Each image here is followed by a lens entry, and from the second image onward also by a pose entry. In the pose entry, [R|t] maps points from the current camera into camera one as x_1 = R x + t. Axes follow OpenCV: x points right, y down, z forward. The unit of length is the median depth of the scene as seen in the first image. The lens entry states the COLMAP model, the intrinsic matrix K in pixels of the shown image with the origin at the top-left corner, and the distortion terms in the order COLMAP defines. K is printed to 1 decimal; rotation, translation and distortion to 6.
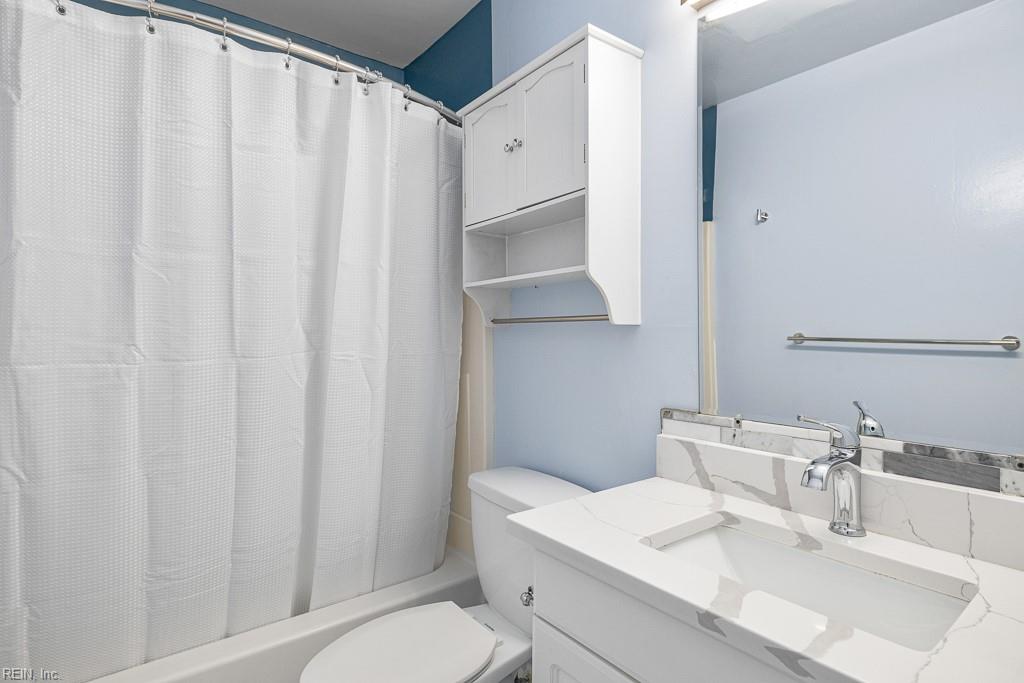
lens RADIAL K [[499.7, 0, 506.6], [0, 499.7, 335.9], [0, 0, 1]] dist [-0.008620, 0.000393]
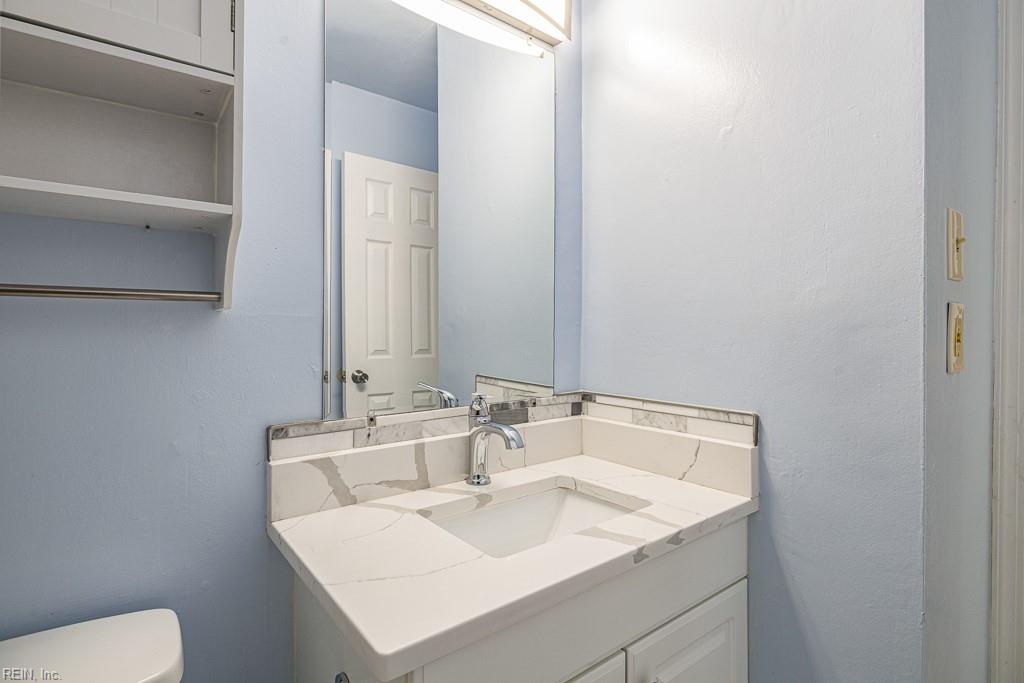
lens RADIAL K [[499.7, 0, 507.0], [0, 499.7, 337.0], [0, 0, 1]] dist [-0.008620, 0.000393]
pose [[0.003631, -0.015648, 0.999871, -0.473216], [0.000740, 0.999877, 0.015645, 0.003117], [-0.999993, 0.000683, 0.003643, 0.750141]]
